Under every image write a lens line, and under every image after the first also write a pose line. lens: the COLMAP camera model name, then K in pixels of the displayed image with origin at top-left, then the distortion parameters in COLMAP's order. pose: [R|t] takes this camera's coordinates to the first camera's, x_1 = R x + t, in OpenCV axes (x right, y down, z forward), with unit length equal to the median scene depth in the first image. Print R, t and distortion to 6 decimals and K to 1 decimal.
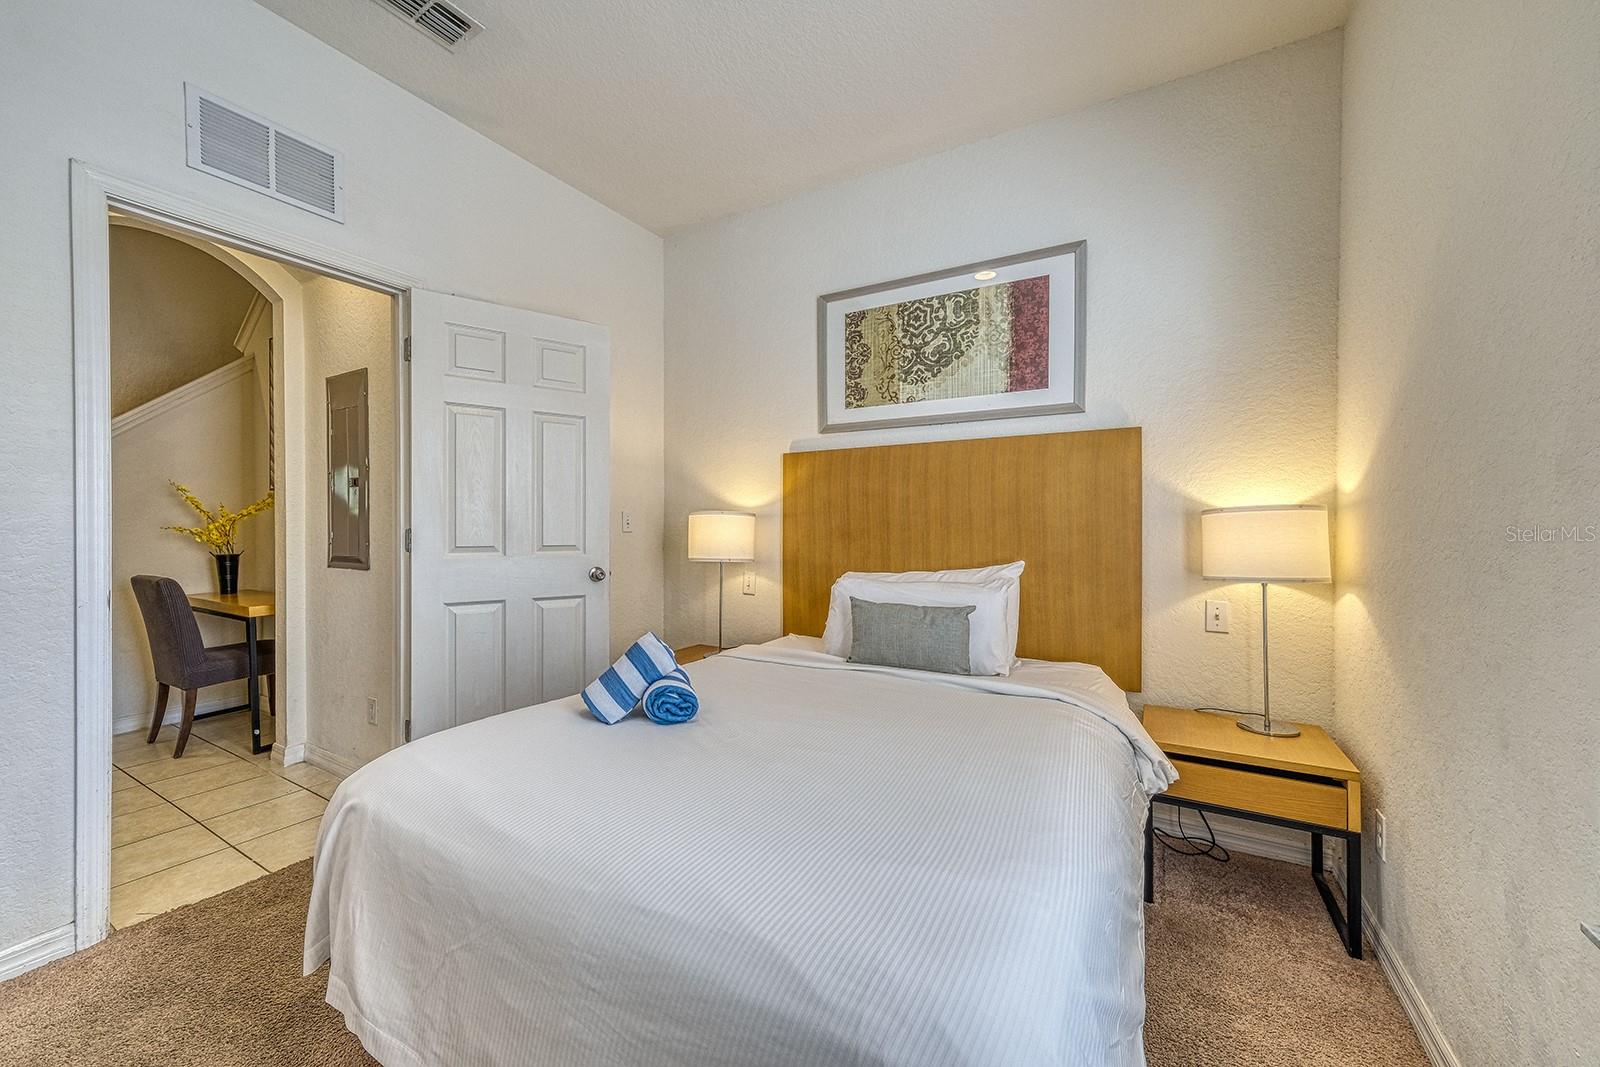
lens RADIAL K [[597.3, 0, 789.3], [0, 597.3, 527.6], [0, 0, 1]] dist [0.015043, 0.000114]
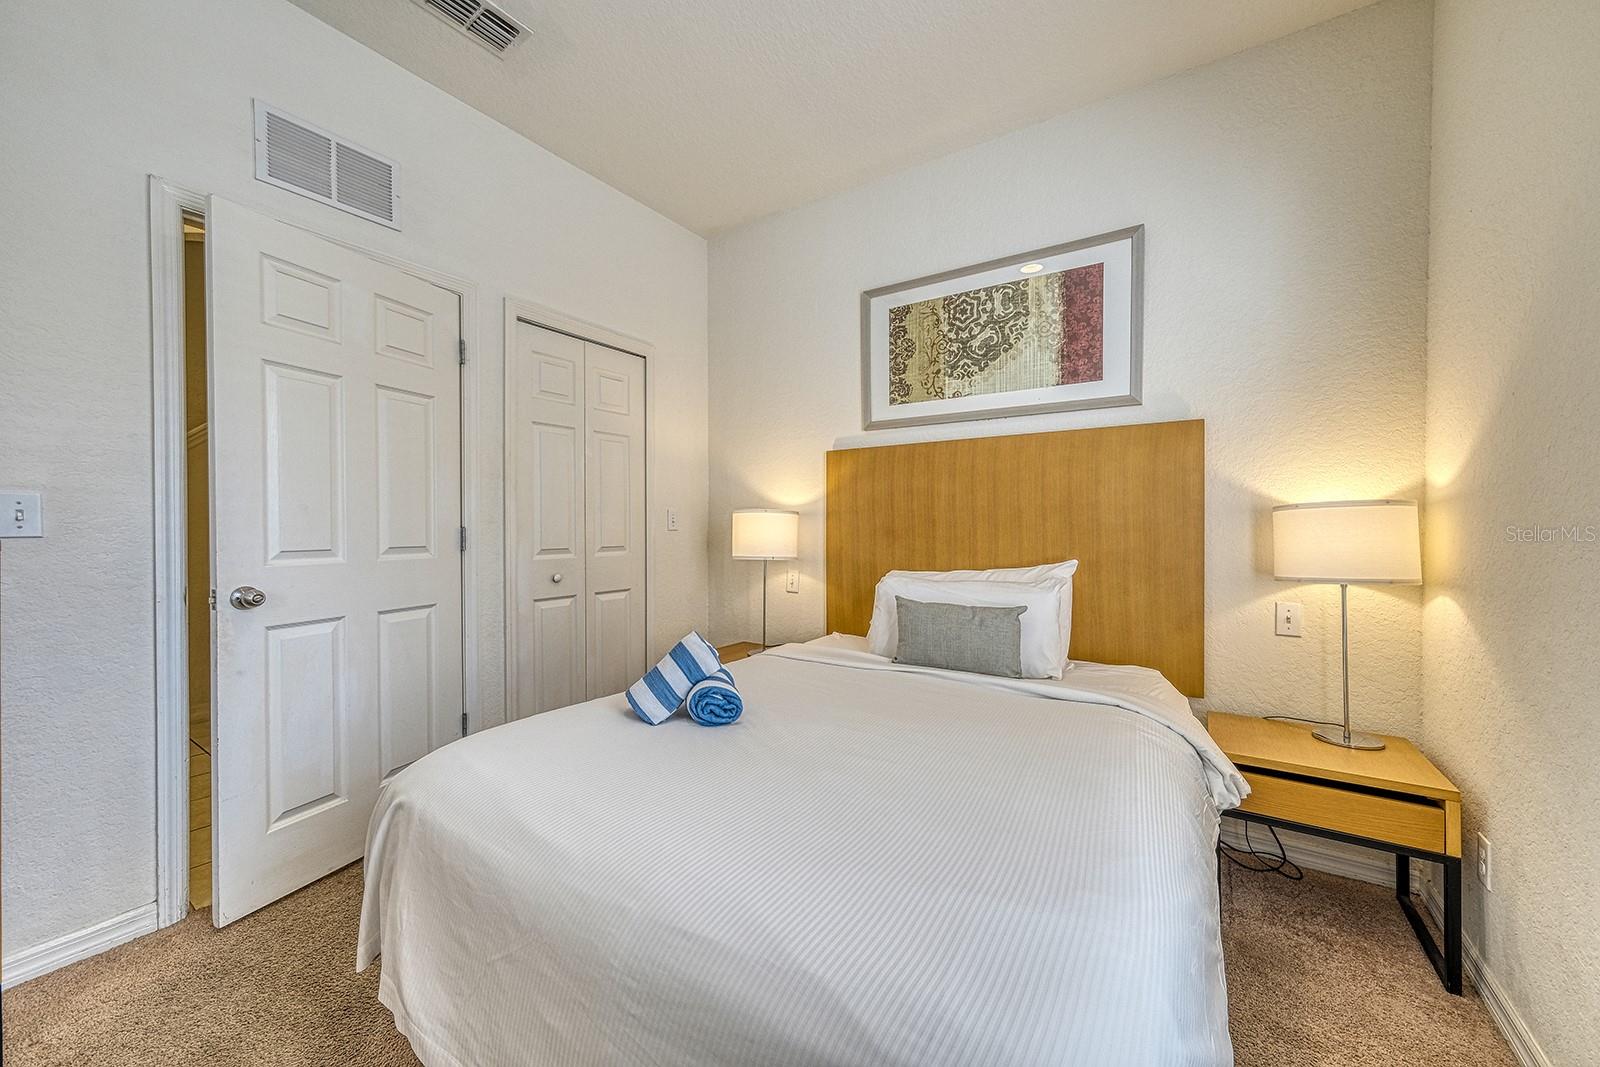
lens RADIAL K [[597.3, 0, 789.3], [0, 597.3, 527.6], [0, 0, 1]] dist [0.015043, 0.000114]
pose [[0.997397, -0.001271, -0.072095, -0.000336], [0.001511, 0.999994, 0.003271, 0.000000], [0.072091, -0.003372, 0.997392, 0.002083]]
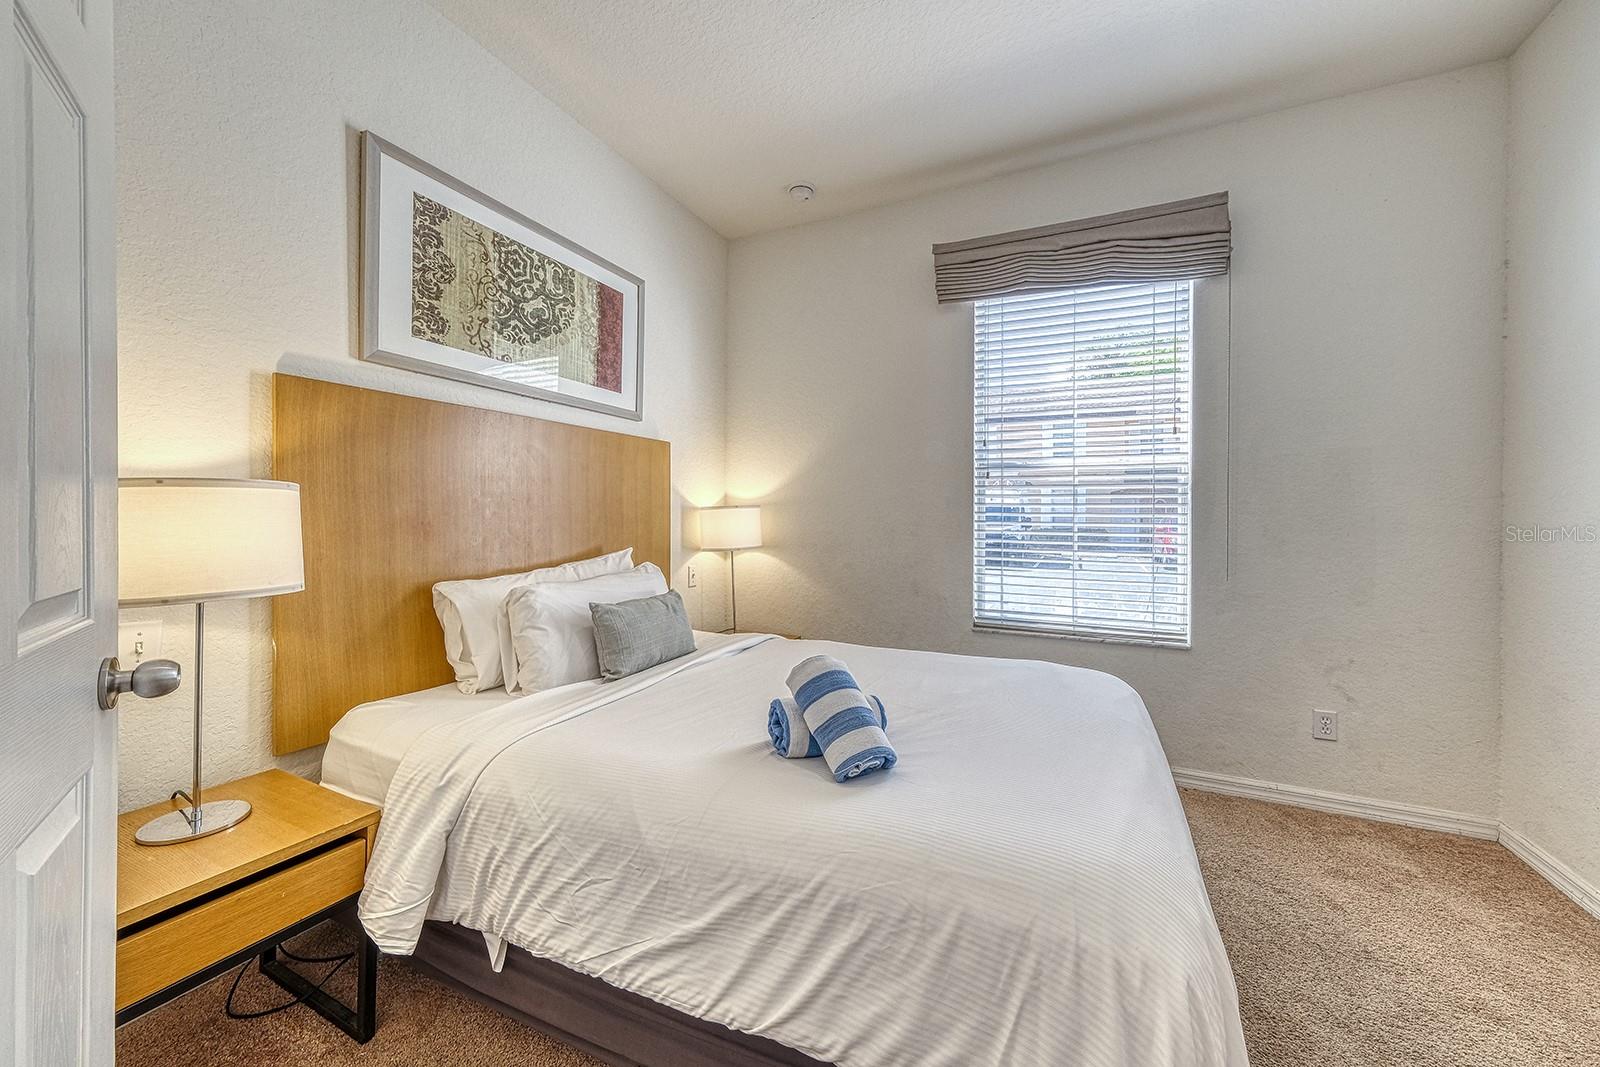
lens RADIAL K [[607.0, 0, 799.6], [0, 607.0, 513.6], [0, 0, 1]] dist [0.000375, 0.000013]
pose [[-0.092631, 0.001099, 0.995700, -0.797793], [-0.004310, 0.999990, -0.001504, -0.006558], [-0.995691, -0.004431, -0.092625, 0.836057]]
